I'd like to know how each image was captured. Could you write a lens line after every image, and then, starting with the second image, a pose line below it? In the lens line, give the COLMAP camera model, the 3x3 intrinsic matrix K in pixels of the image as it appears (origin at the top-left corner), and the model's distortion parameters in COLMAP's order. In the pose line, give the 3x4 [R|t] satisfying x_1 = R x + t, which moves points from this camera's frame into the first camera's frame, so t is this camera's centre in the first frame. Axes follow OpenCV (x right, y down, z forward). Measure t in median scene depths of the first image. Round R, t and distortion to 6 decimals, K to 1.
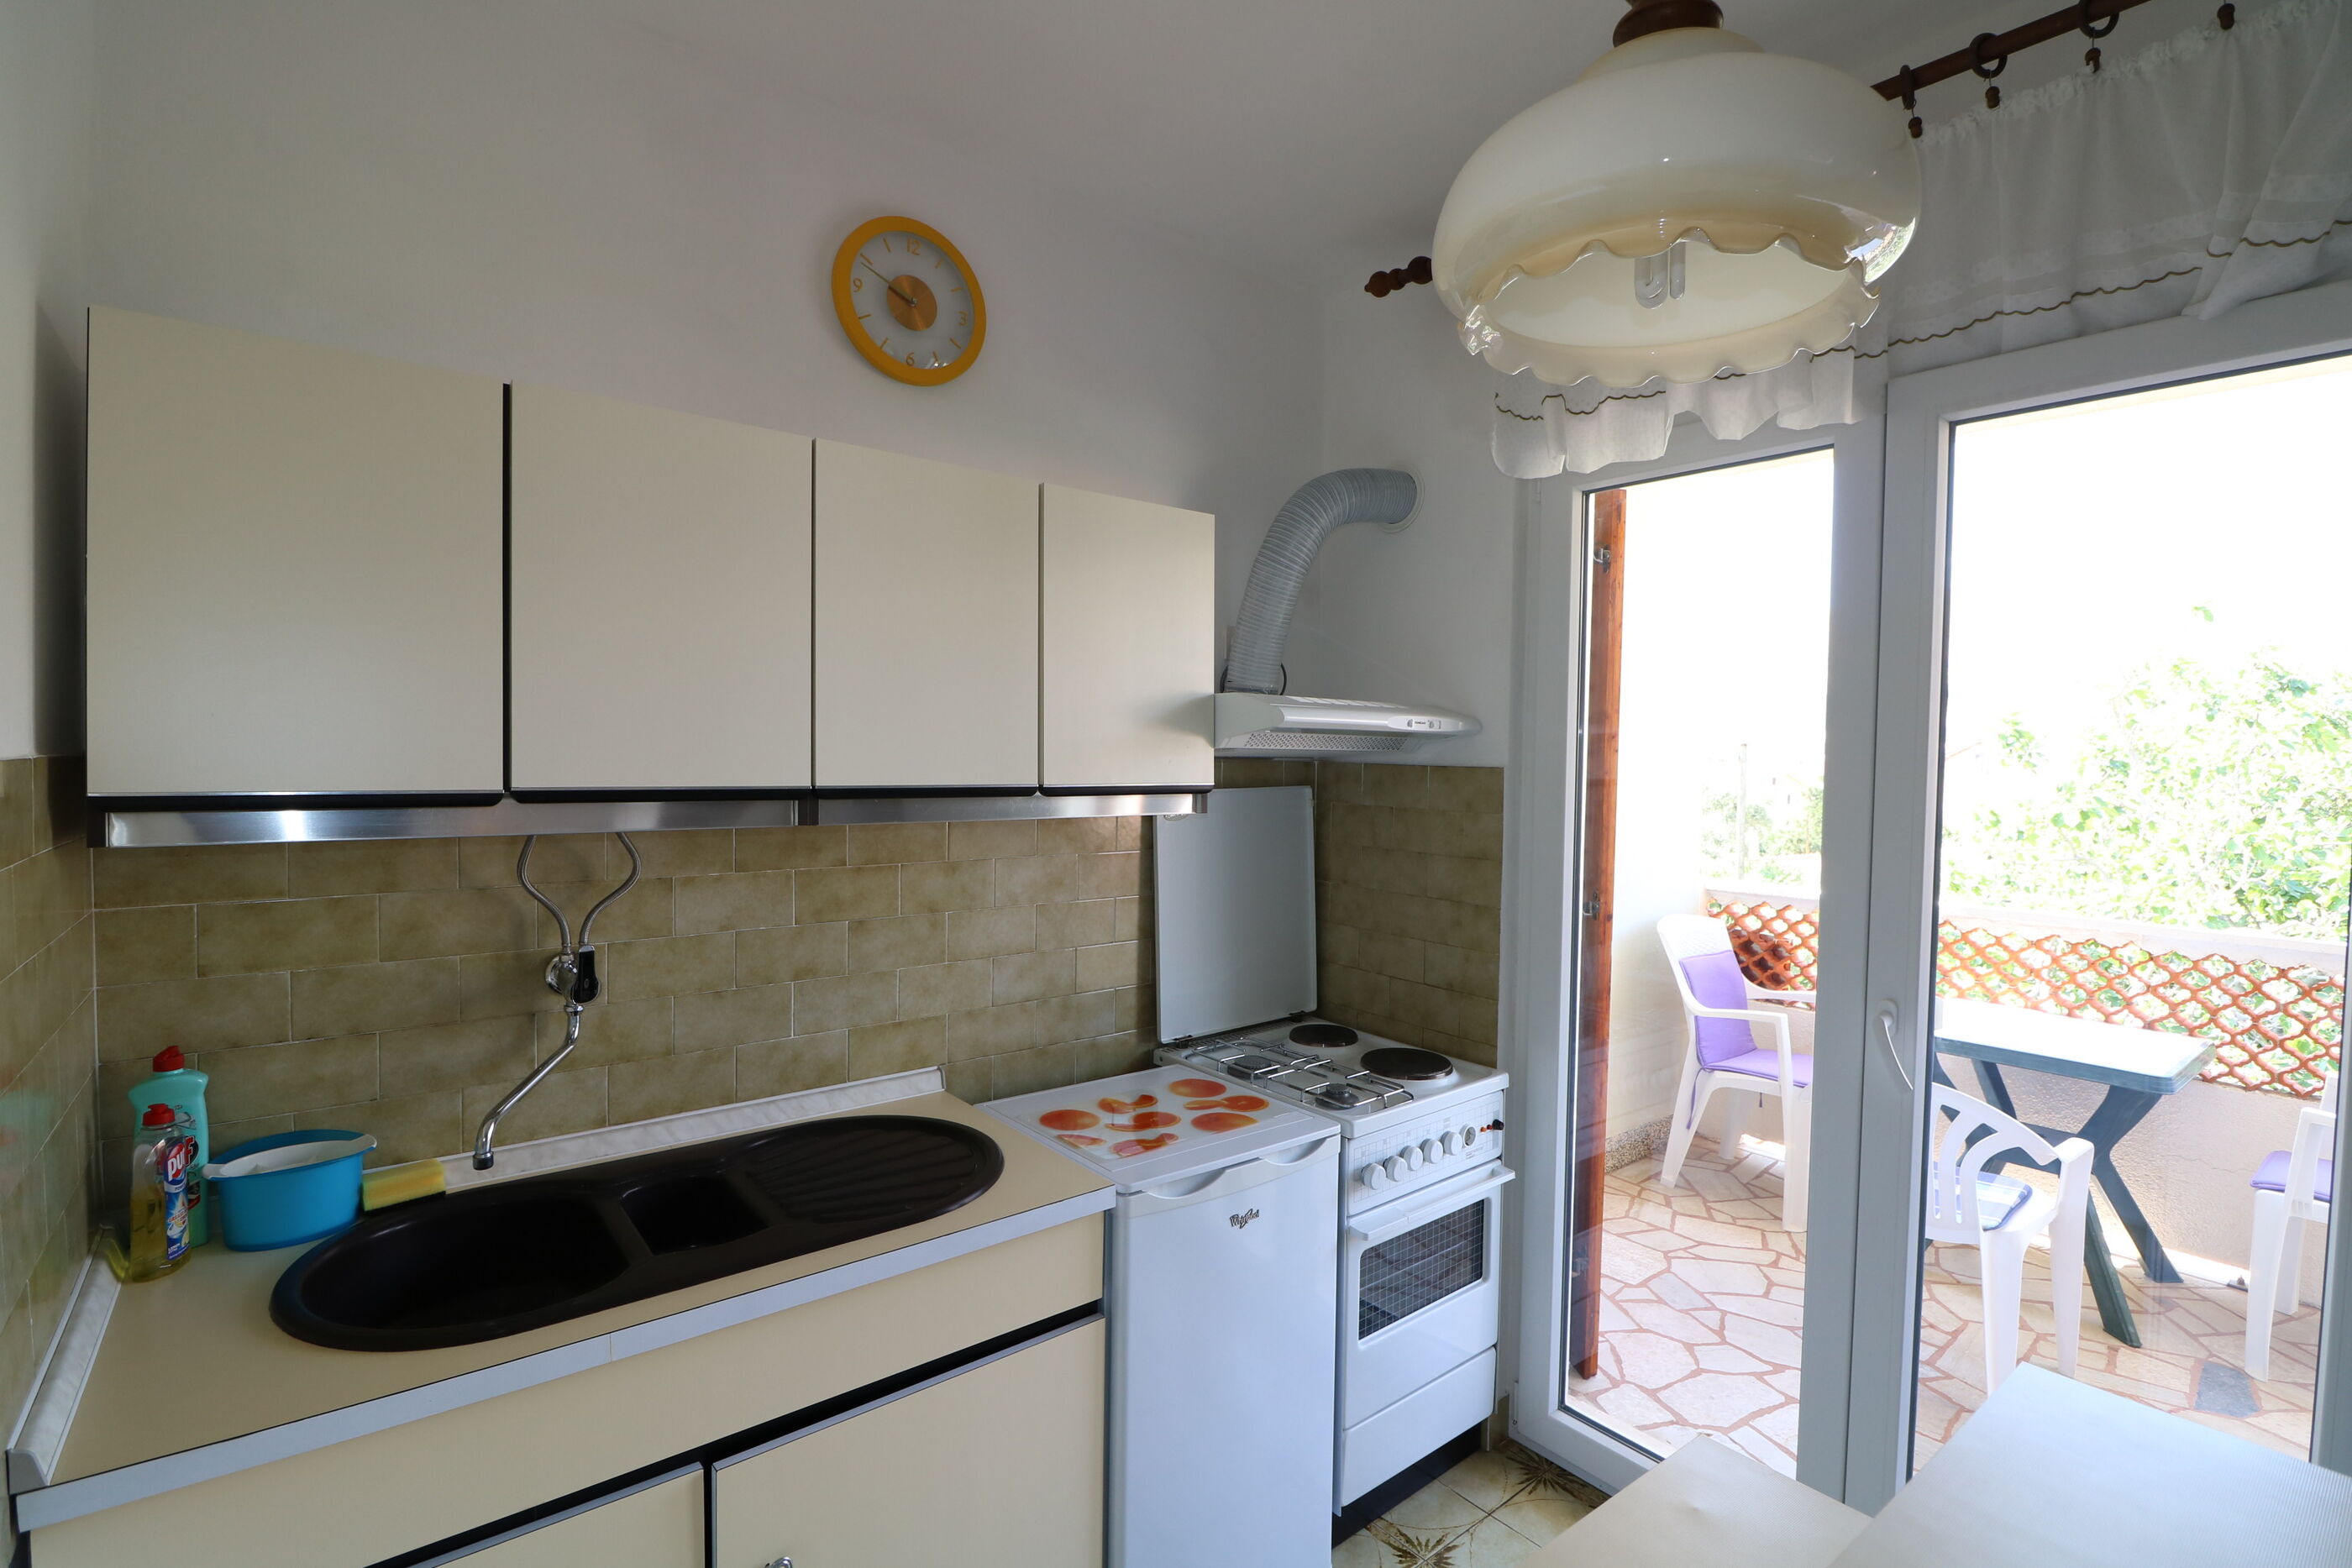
lens RADIAL K [[1091.8, 0, 1185.1], [0, 1091.8, 785.9], [0, 0, 1]] dist [-0.002347, -0.010132]
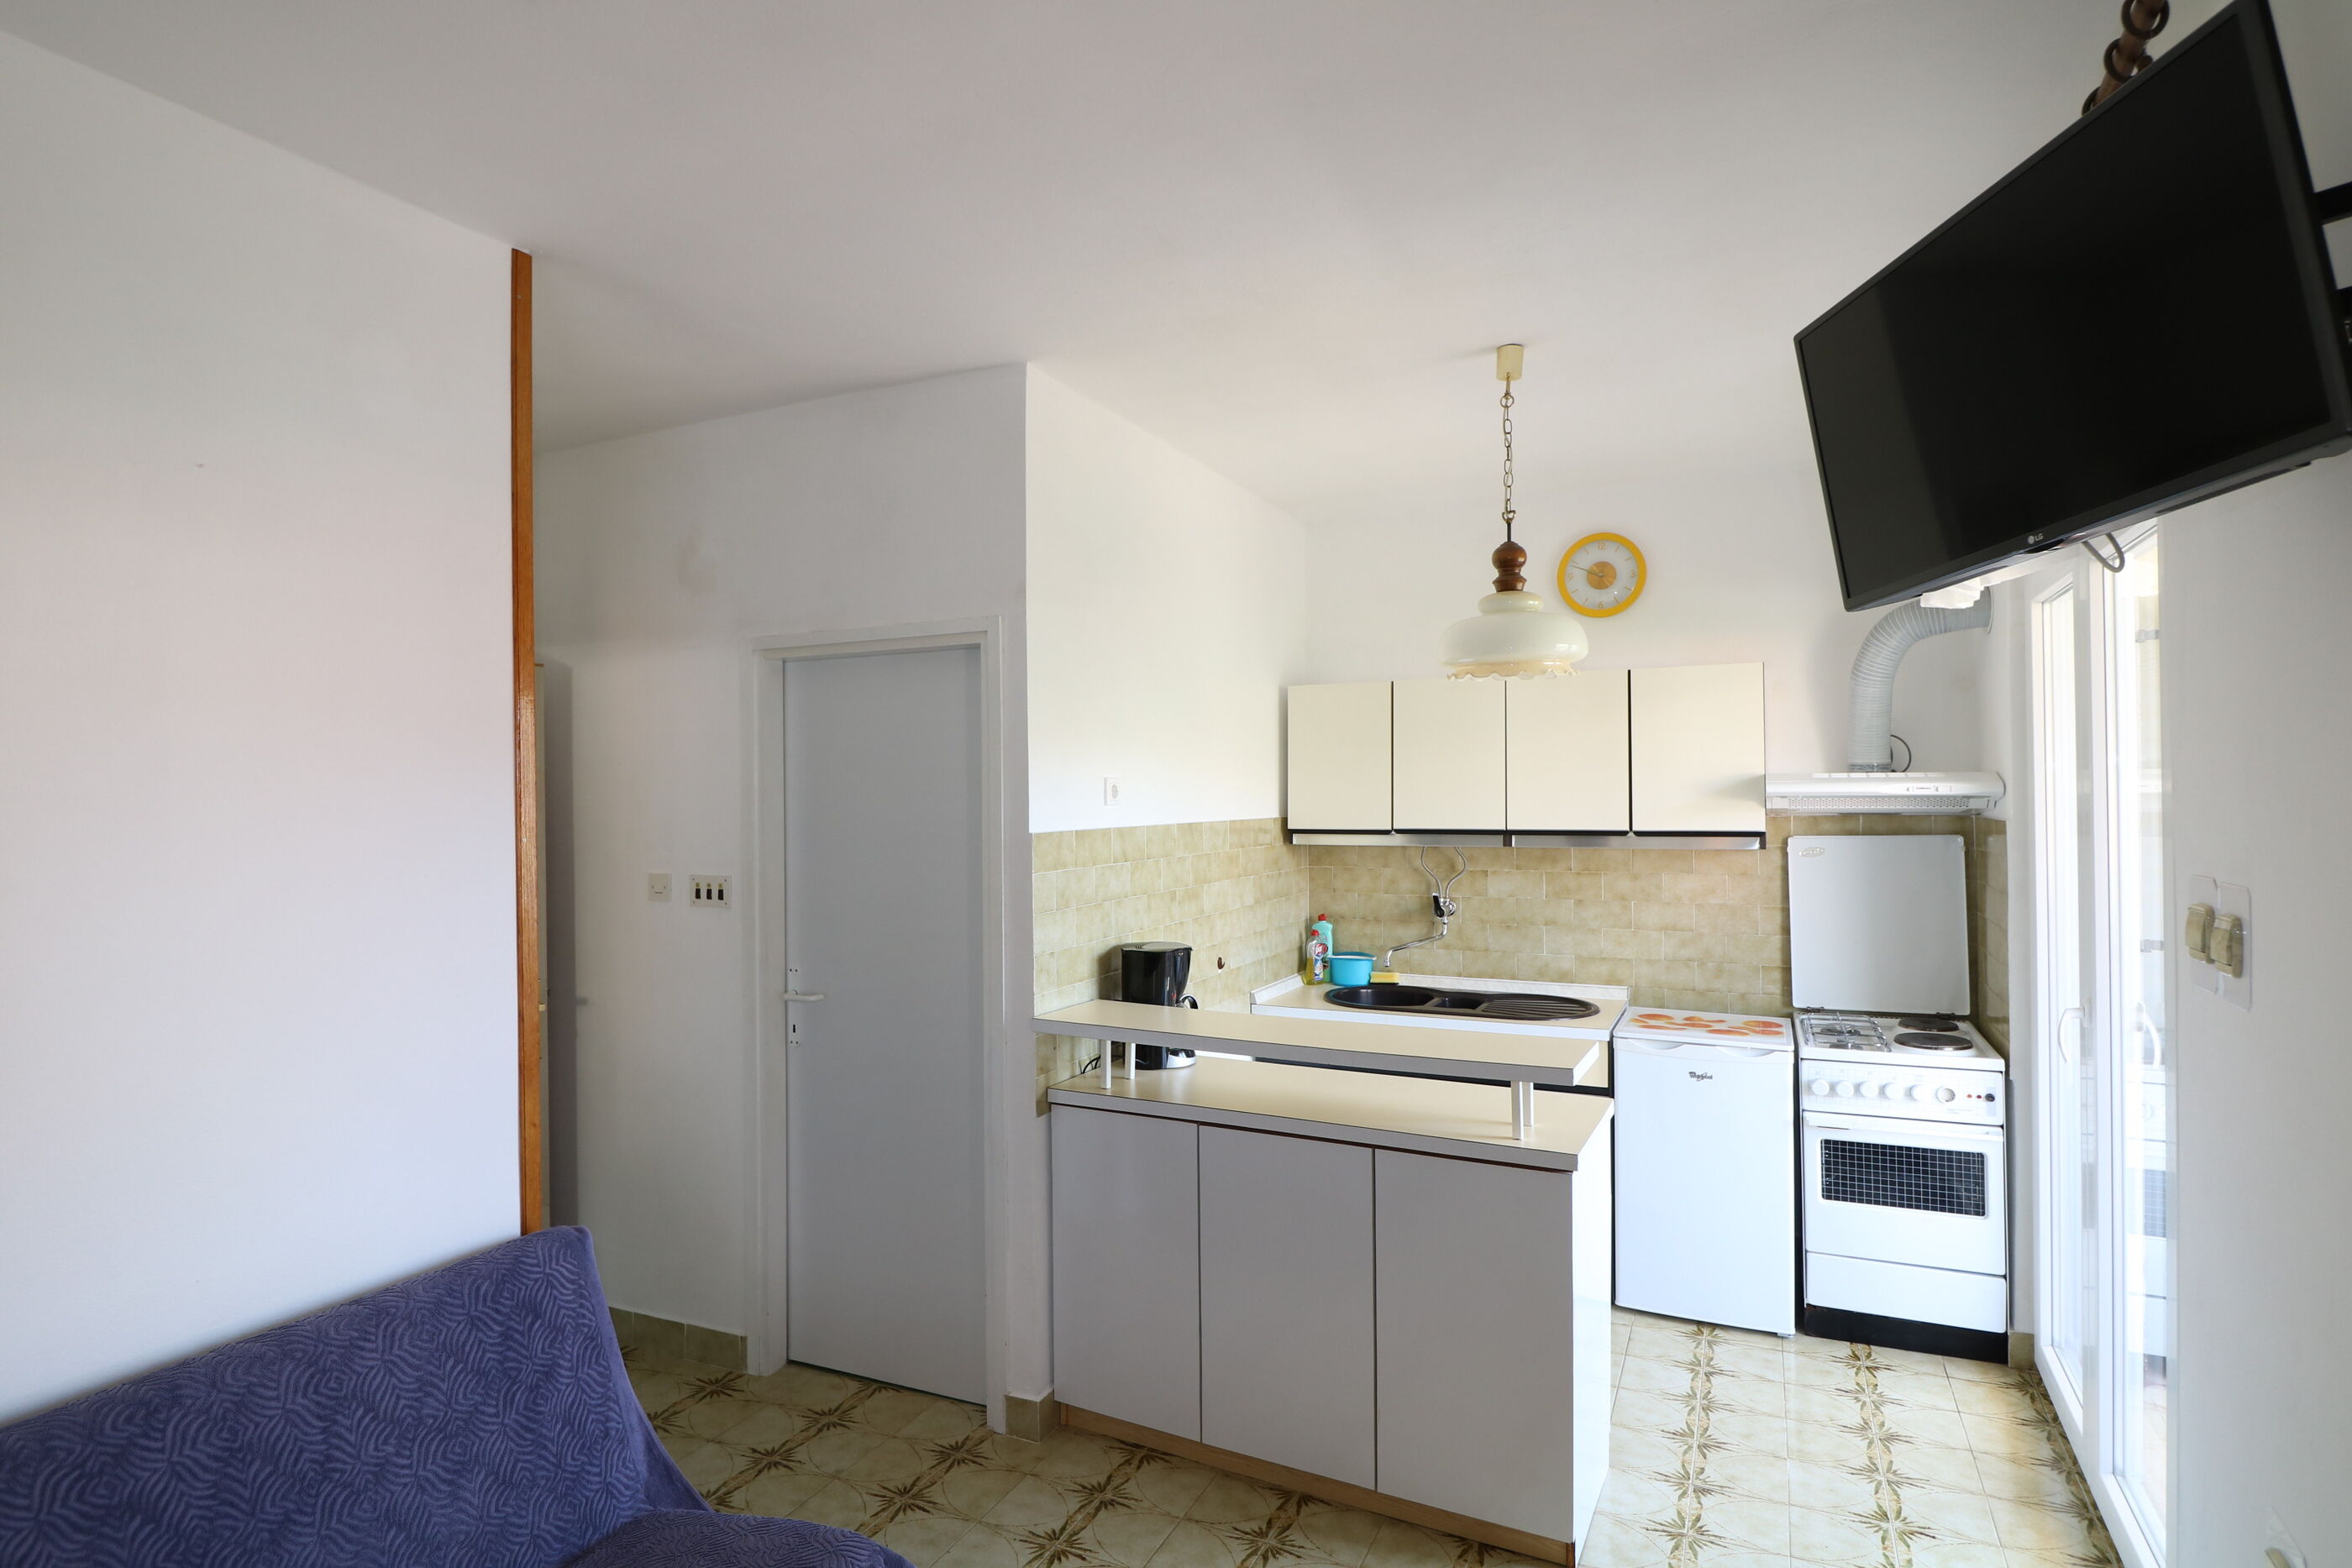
lens RADIAL K [[1184.1, 0, 1176.1], [0, 1184.1, 788.9], [0, 0, 1]] dist [-0.001084, -0.010237]
pose [[0.422461, -0.023161, -0.906085, 1.311992], [-0.014353, 0.999377, -0.032238, 0.005118], [0.906268, 0.026624, 0.421865, -0.536706]]
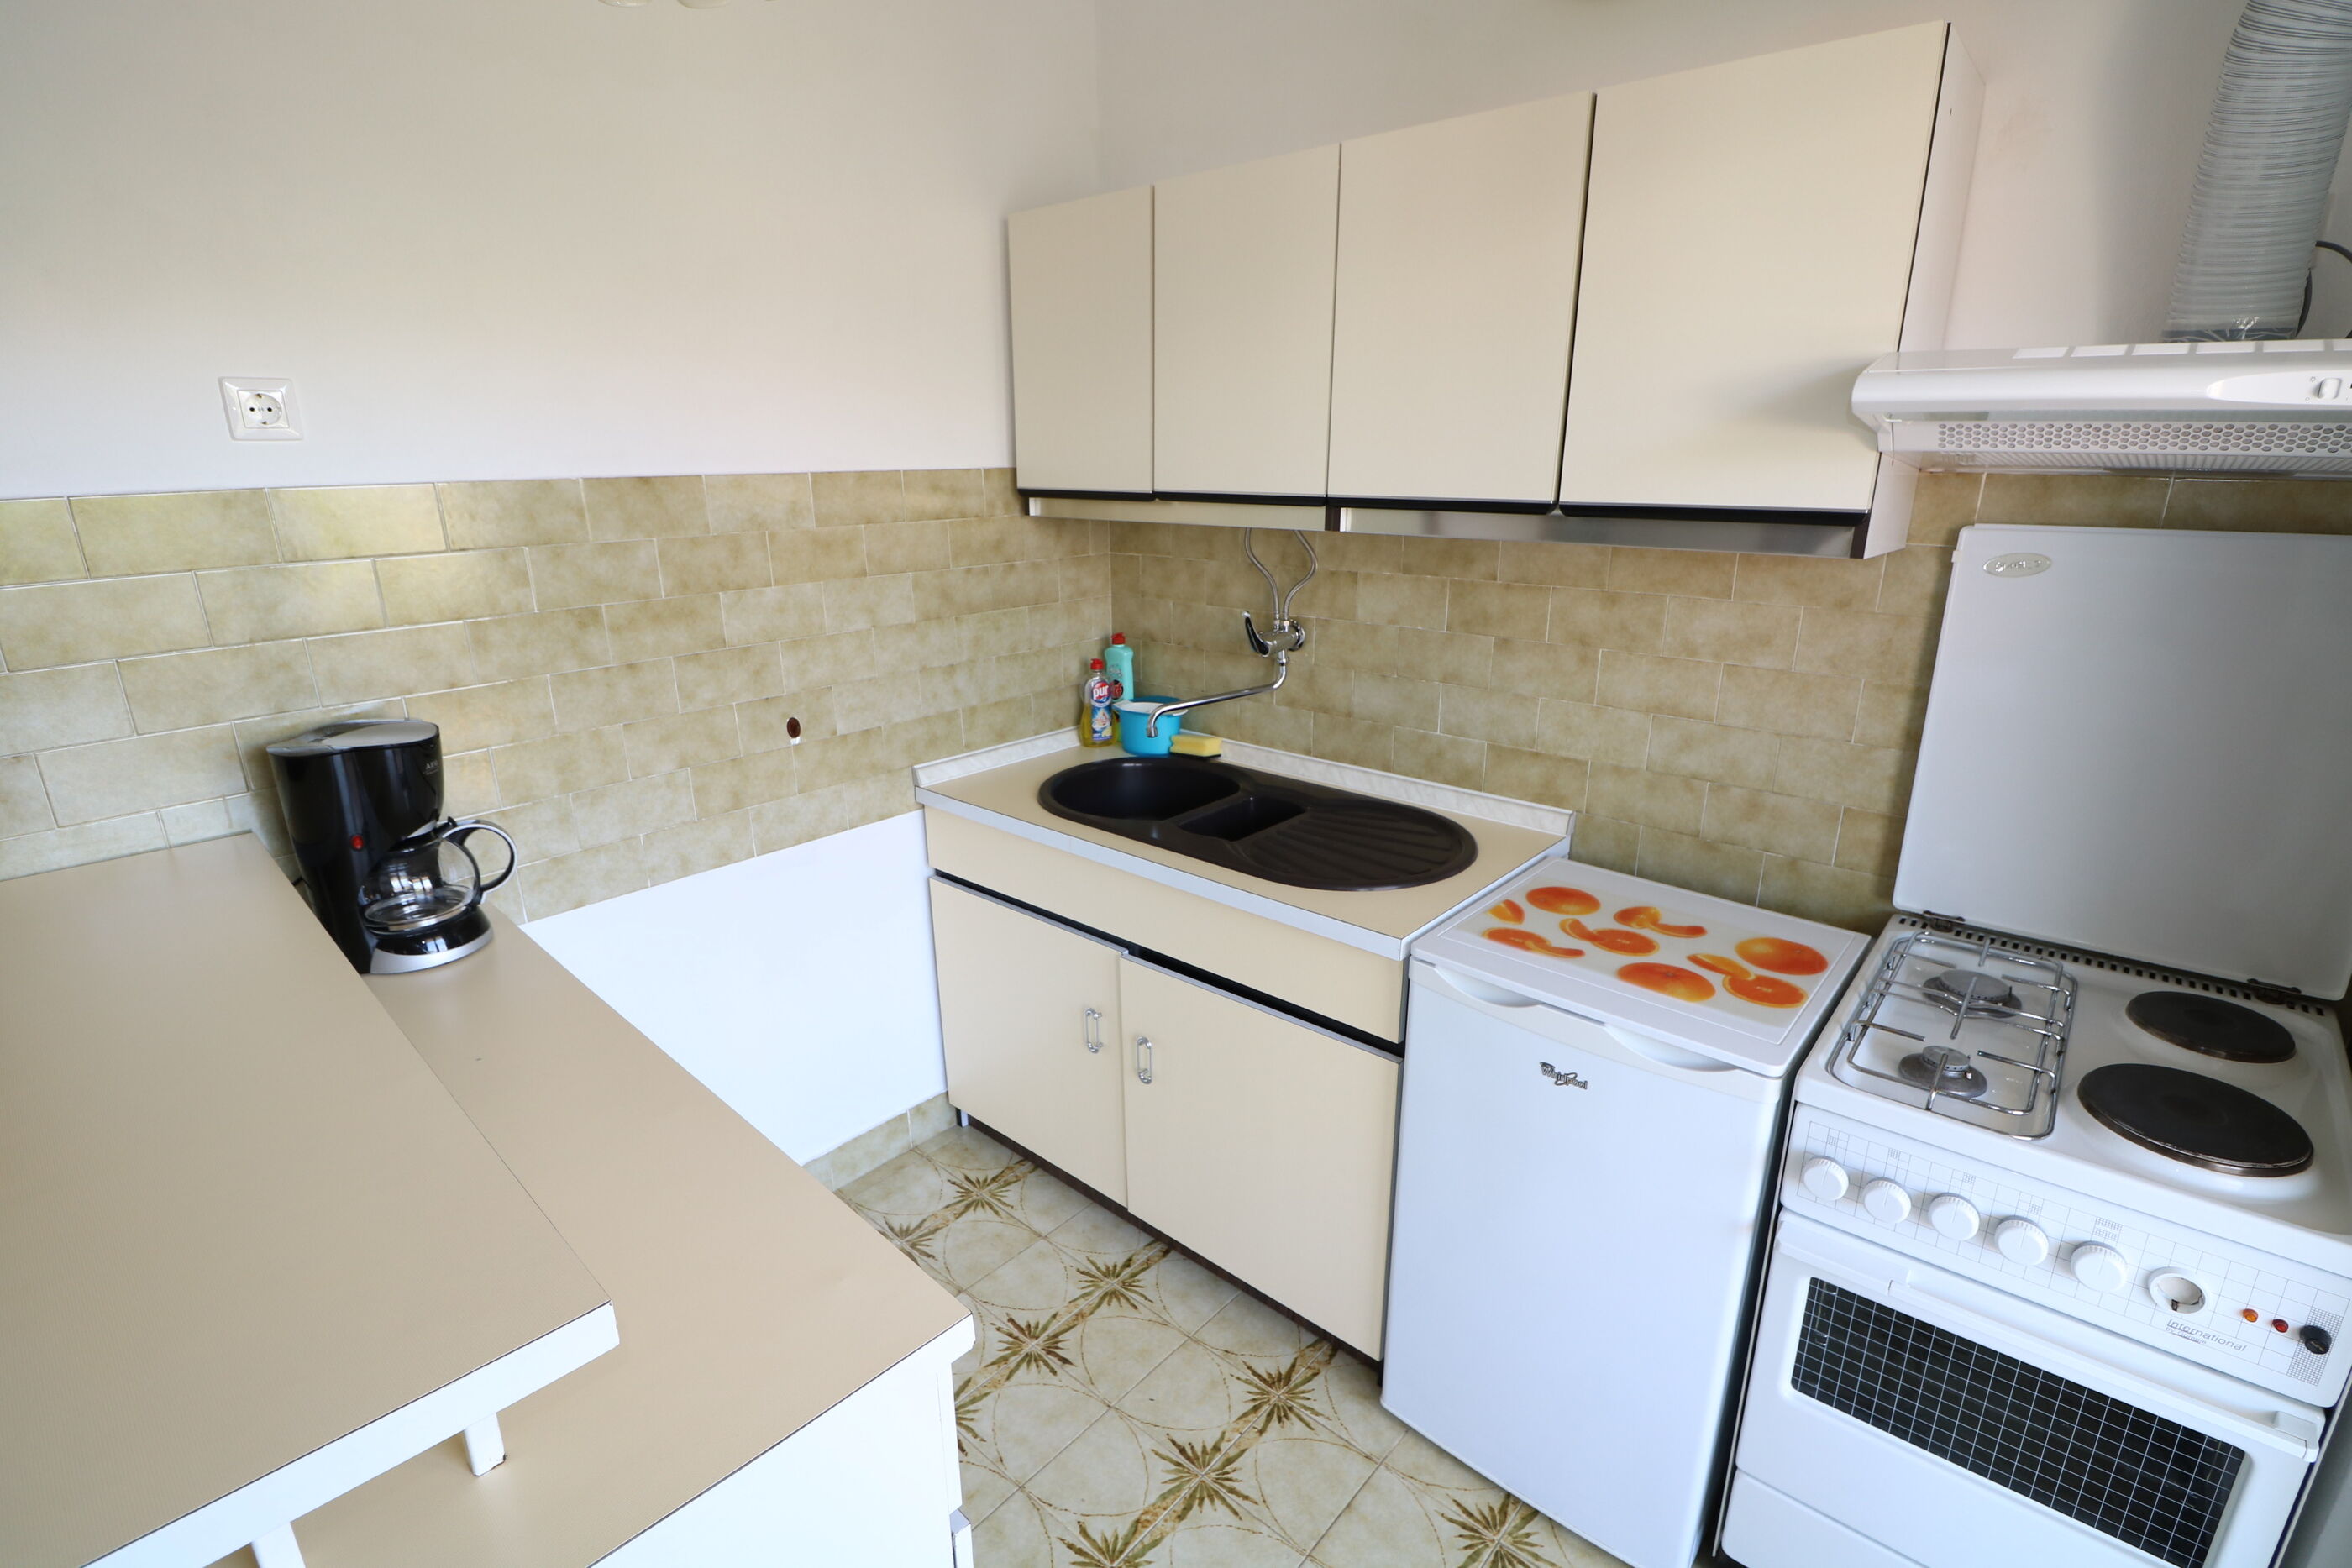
lens RADIAL K [[1091.8, 0, 1185.1], [0, 1091.8, 785.9], [0, 0, 1]] dist [-0.002347, -0.010132]
pose [[0.171880, 0.274949, -0.945970, 0.631035], [-0.024023, 0.961145, 0.274995, -0.013558], [0.984825, -0.024541, 0.171807, 0.547839]]
